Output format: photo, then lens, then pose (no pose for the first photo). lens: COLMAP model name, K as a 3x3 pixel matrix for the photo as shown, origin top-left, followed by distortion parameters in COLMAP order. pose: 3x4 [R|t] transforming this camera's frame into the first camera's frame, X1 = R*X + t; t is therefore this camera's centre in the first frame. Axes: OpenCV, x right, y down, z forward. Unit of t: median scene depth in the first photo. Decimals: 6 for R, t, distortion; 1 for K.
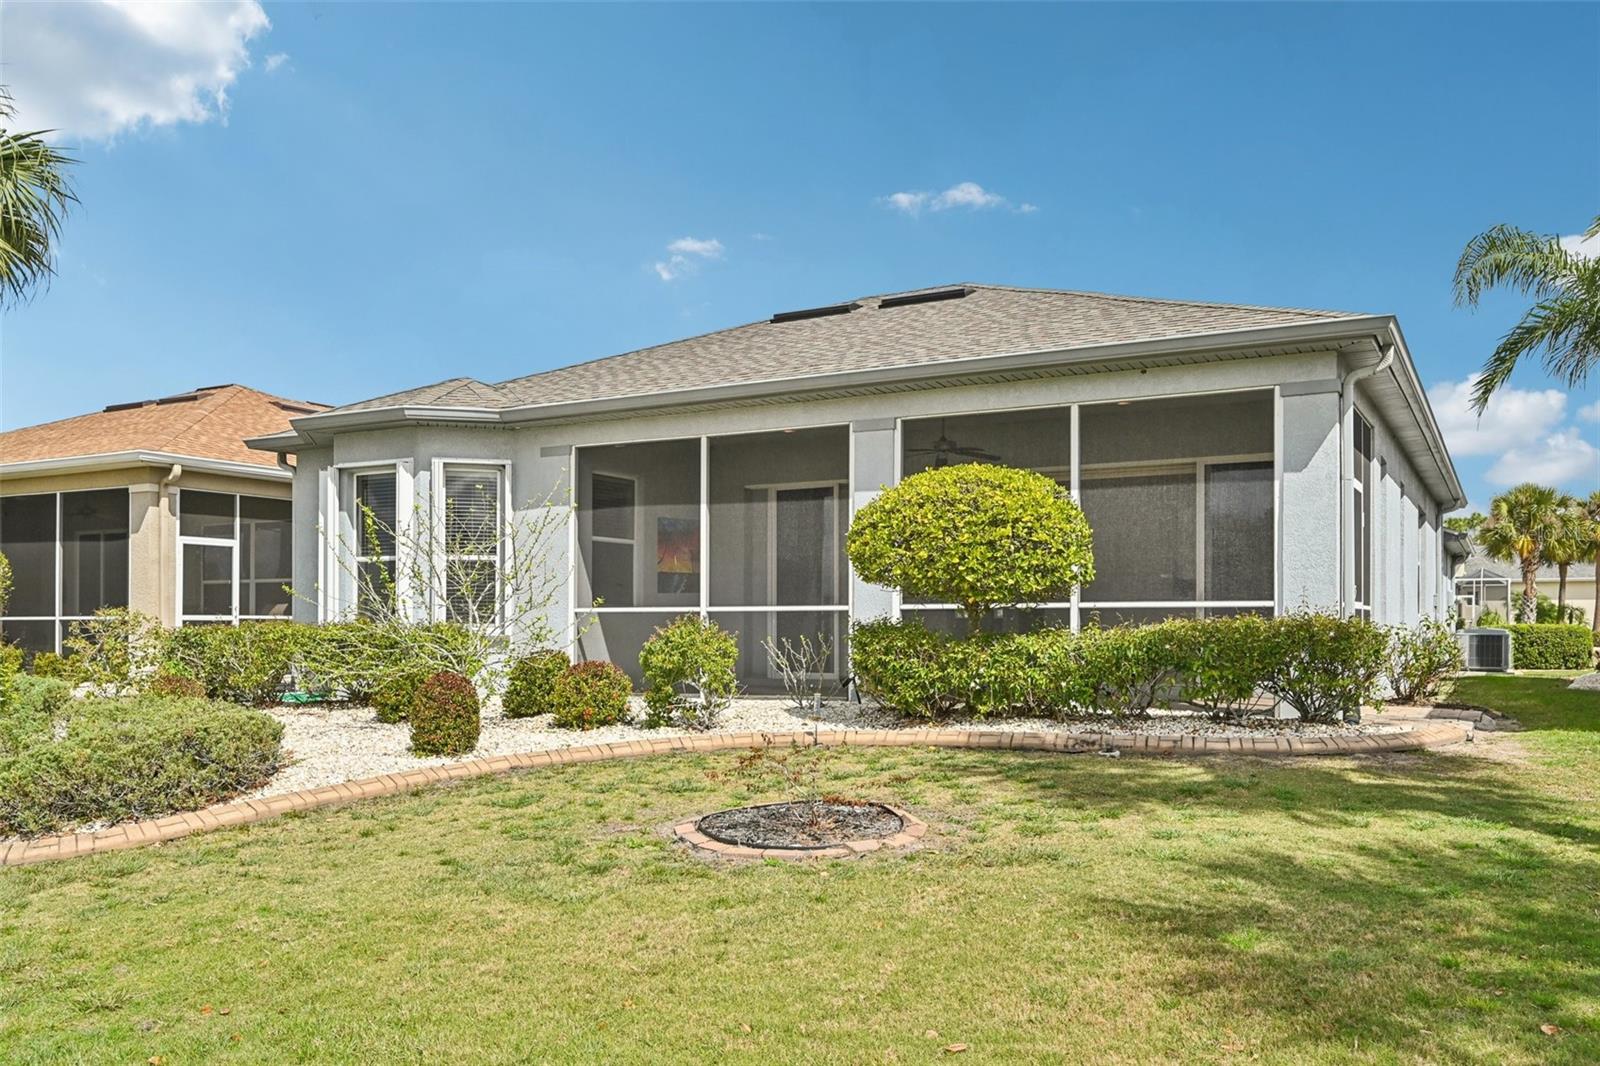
lens RADIAL K [[1226.2, 0, 800.0], [0, 1226.2, 533.0], [0, 0, 1]] dist [0.004596, 0.001153]
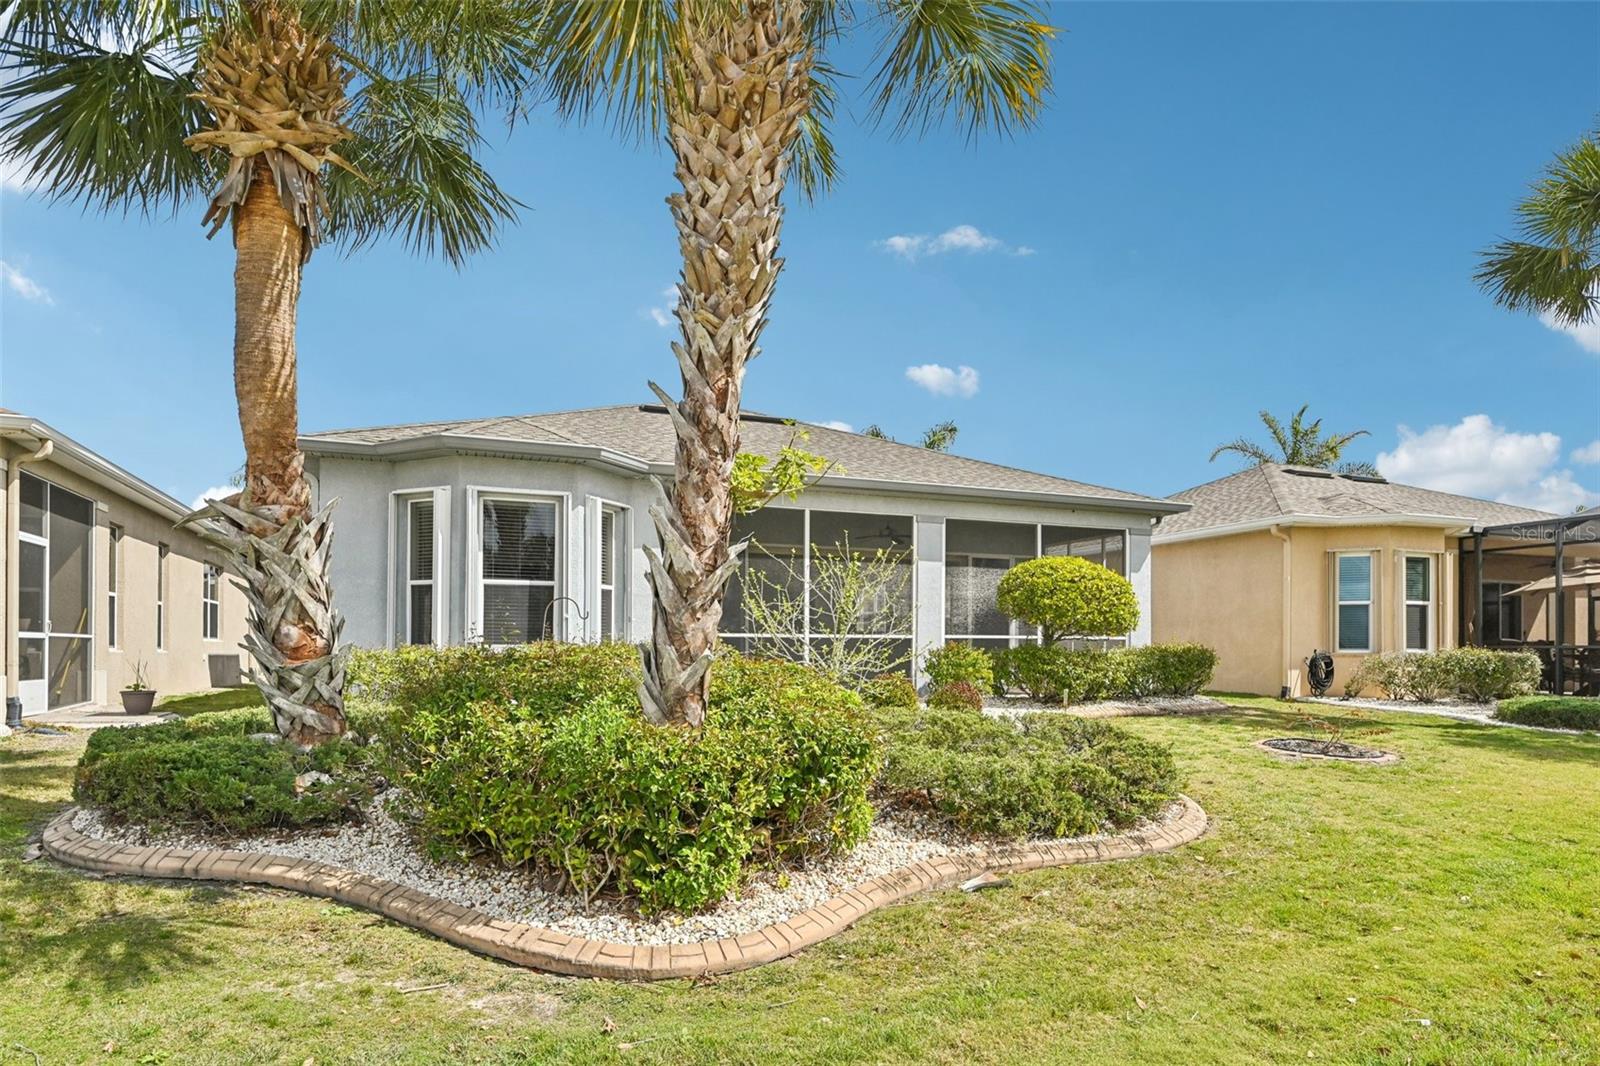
lens RADIAL K [[883.5, 0, 797.5], [0, 883.5, 604.2], [0, 0, 1]] dist [-0.003240, -0.001120]
pose [[0.674282, 0.042189, 0.737268, -0.757981], [-0.060450, 0.998170, -0.001832, 0.027782], [-0.735995, -0.043333, 0.675598, 0.313917]]
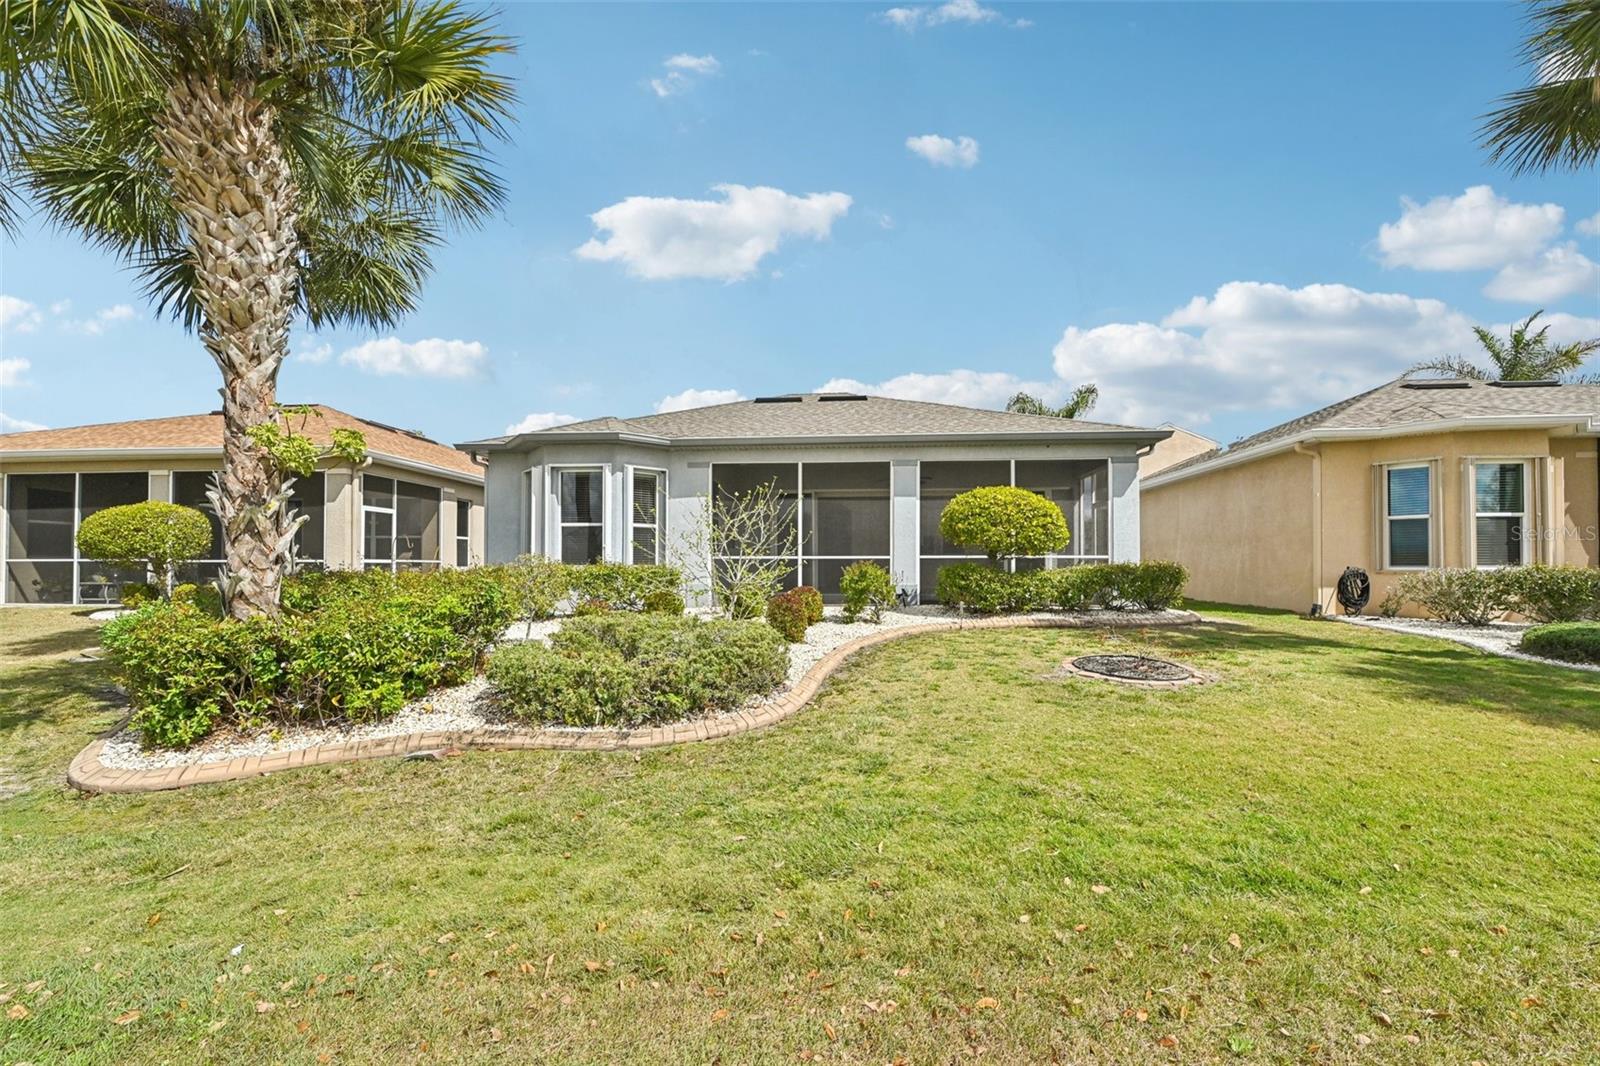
lens RADIAL K [[619.9, 0, 800.0], [0, 619.9, 533.0], [0, 0, 1]] dist [0.000641, 0.000048]
pose [[0.920743, 0.024000, 0.389431, -0.405056], [-0.031140, 0.999443, 0.012031, 0.013442], [-0.388926, -0.023205, 0.920977, 0.142563]]
